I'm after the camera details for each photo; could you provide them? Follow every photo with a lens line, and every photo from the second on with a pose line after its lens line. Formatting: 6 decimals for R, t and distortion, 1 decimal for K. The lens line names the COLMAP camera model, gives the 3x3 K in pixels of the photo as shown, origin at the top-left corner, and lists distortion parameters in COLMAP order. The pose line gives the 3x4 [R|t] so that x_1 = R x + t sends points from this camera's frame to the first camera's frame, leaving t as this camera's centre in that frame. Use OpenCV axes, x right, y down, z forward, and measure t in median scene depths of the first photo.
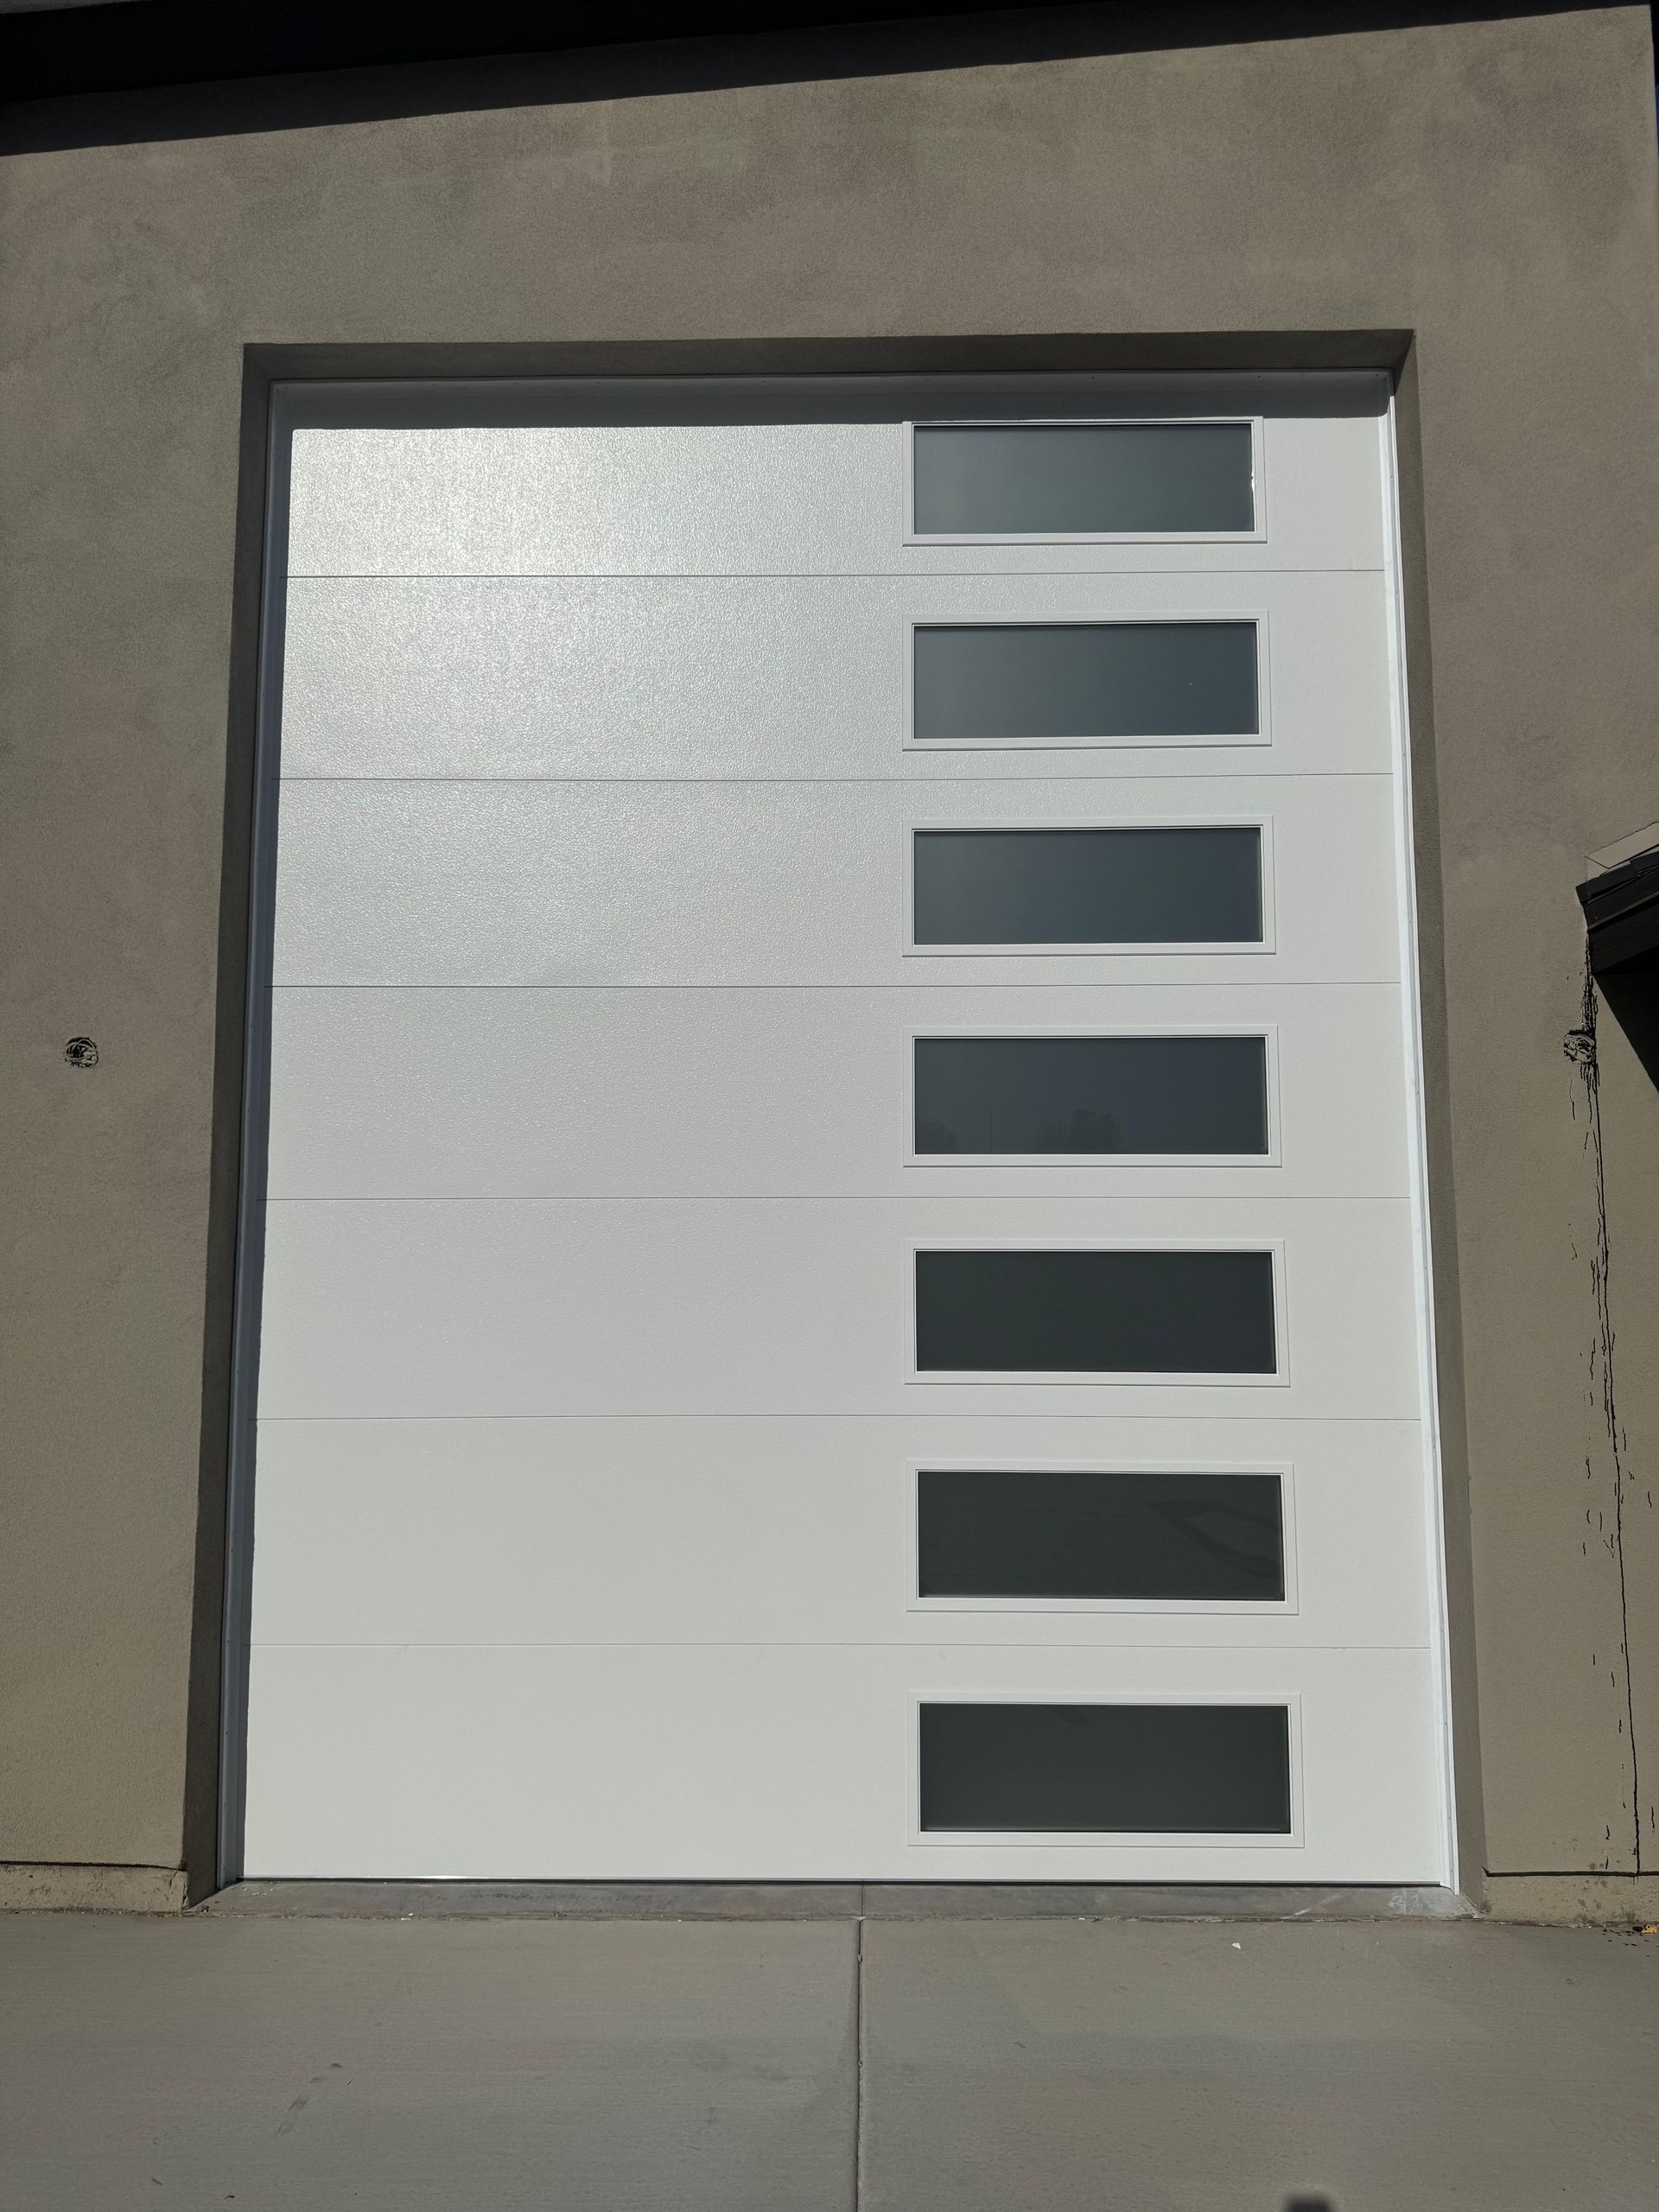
lens RADIAL K [[1564.7, 0, 829.5], [0, 1564.7, 1106.0], [0, 0, 1]] dist [0.013057, -0.004887]
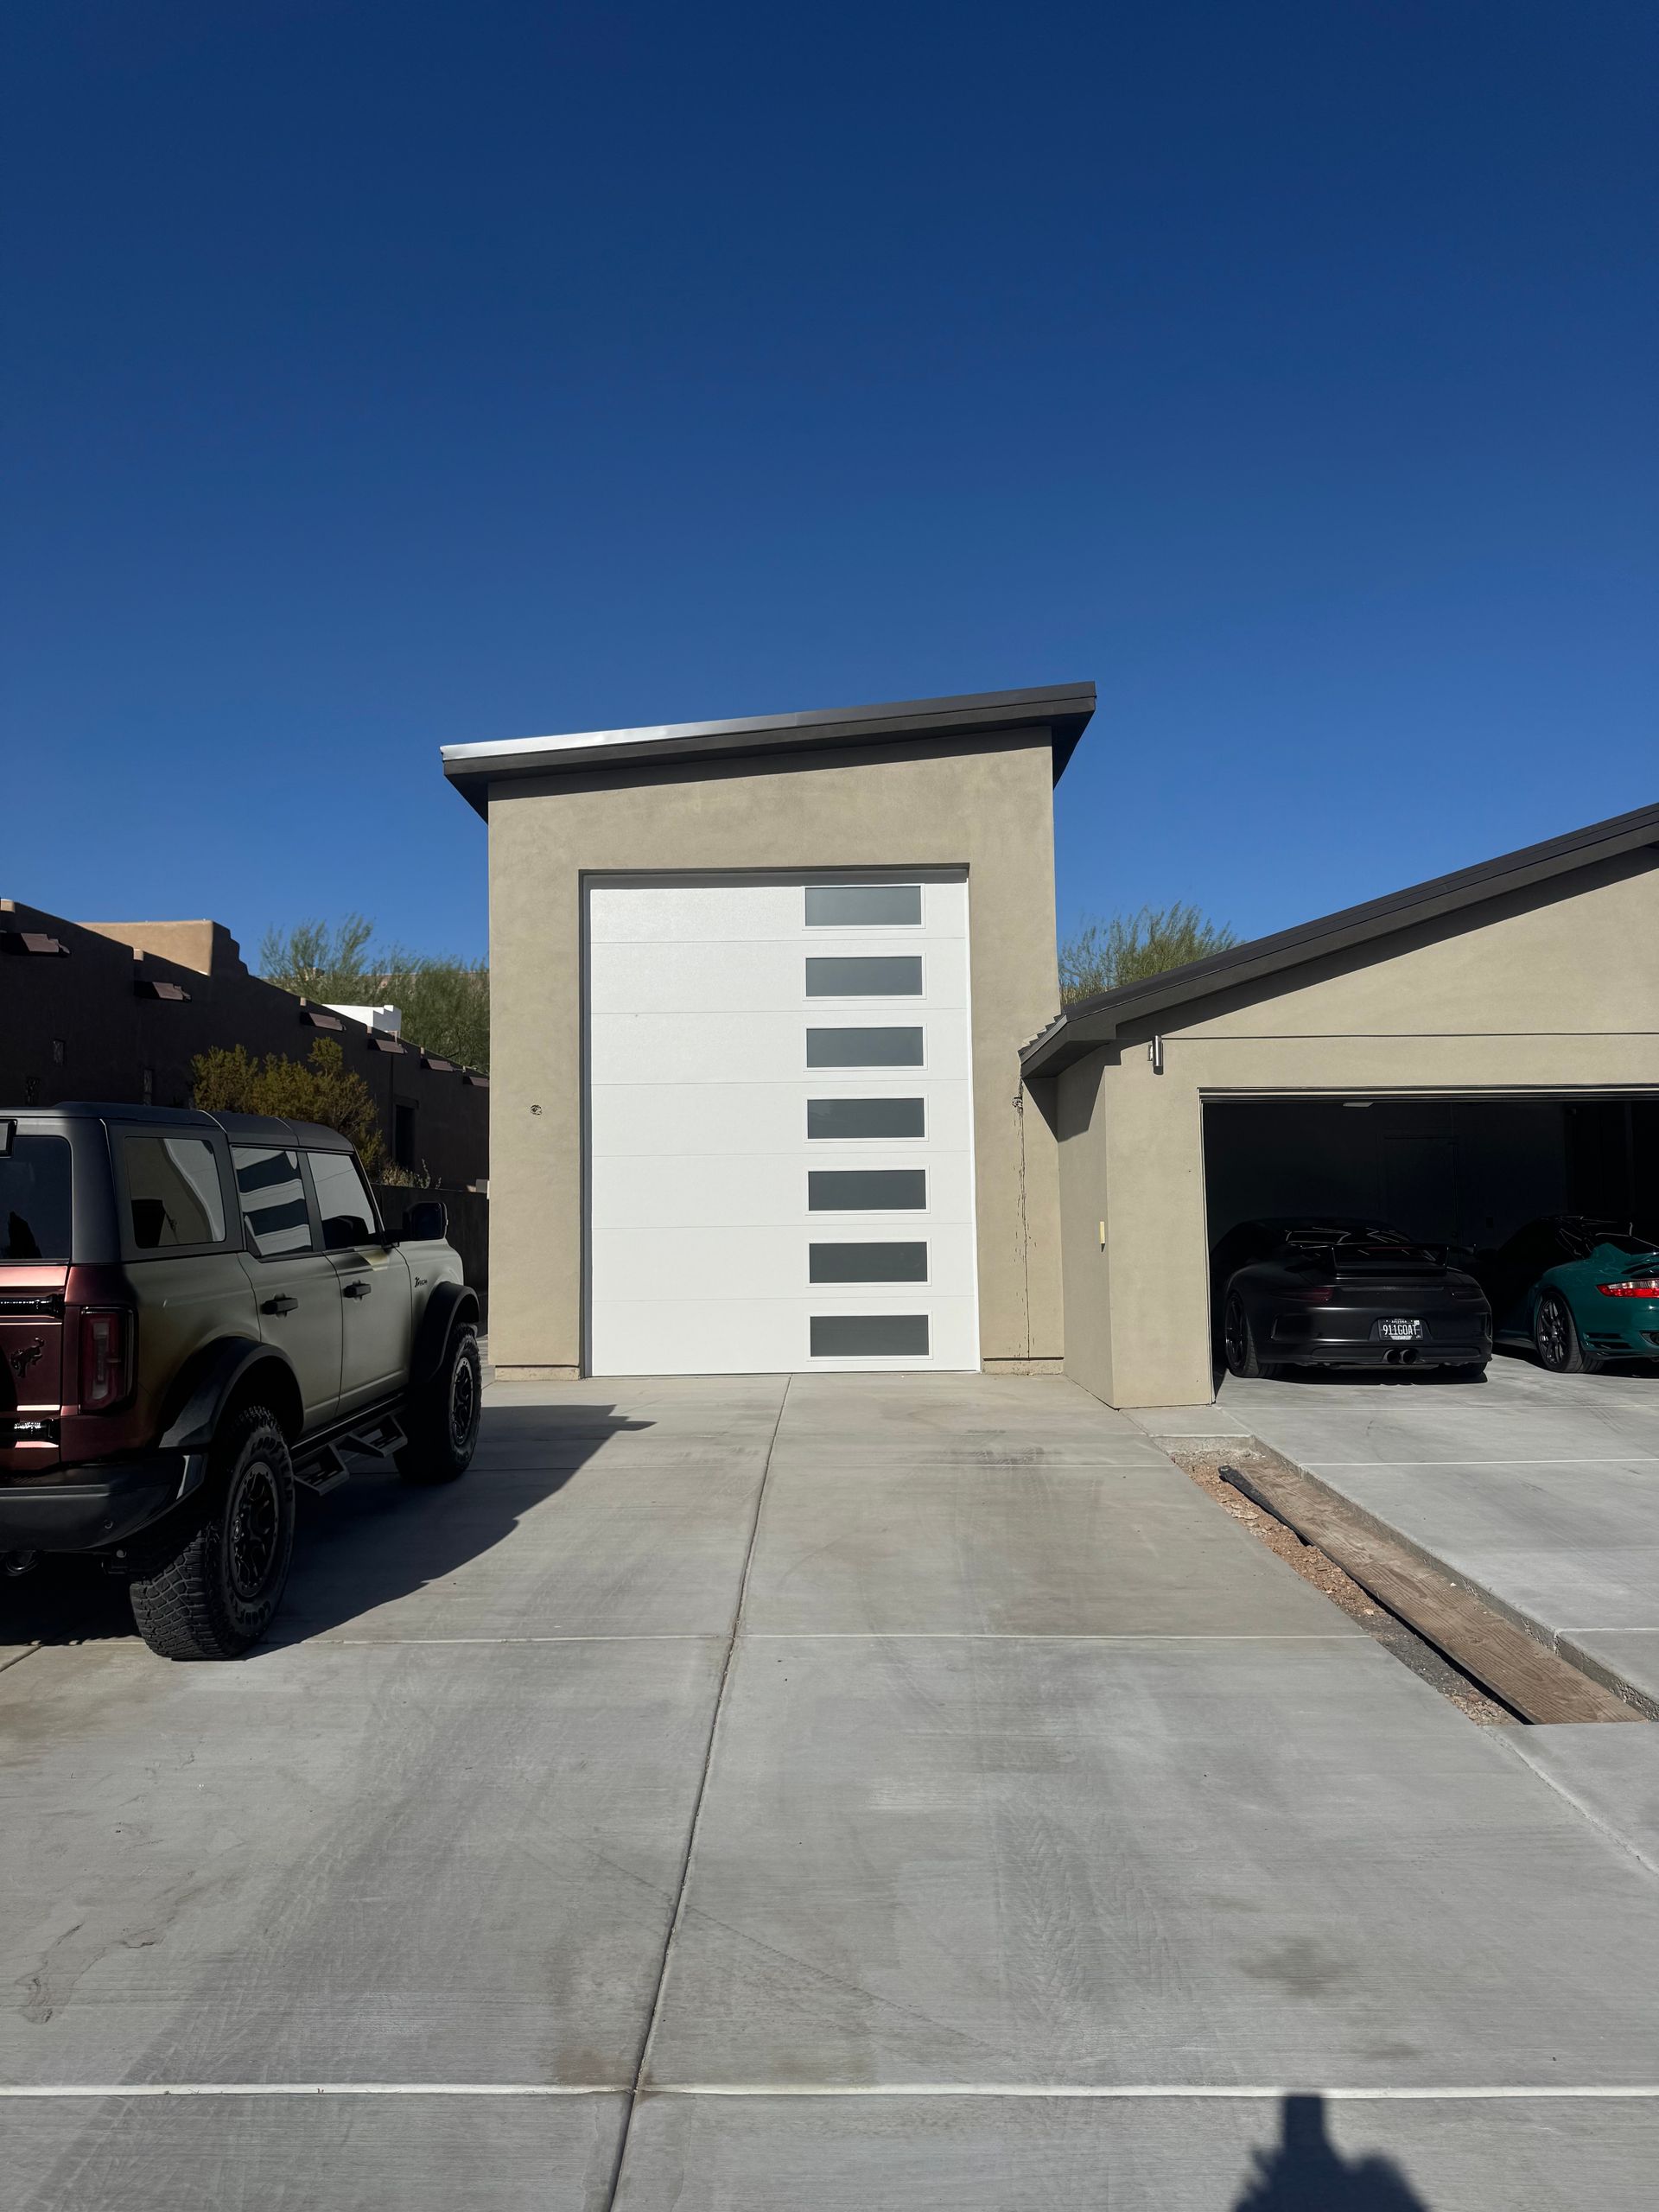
lens RADIAL K [[1564.7, 0, 829.5], [0, 1564.7, 1106.0], [0, 0, 1]] dist [0.013057, -0.004887]
pose [[0.999901, -0.012665, -0.006062, 0.115637], [0.012861, 0.999358, 0.033441, -0.131617], [0.005635, -0.033516, 0.999422, -1.993578]]
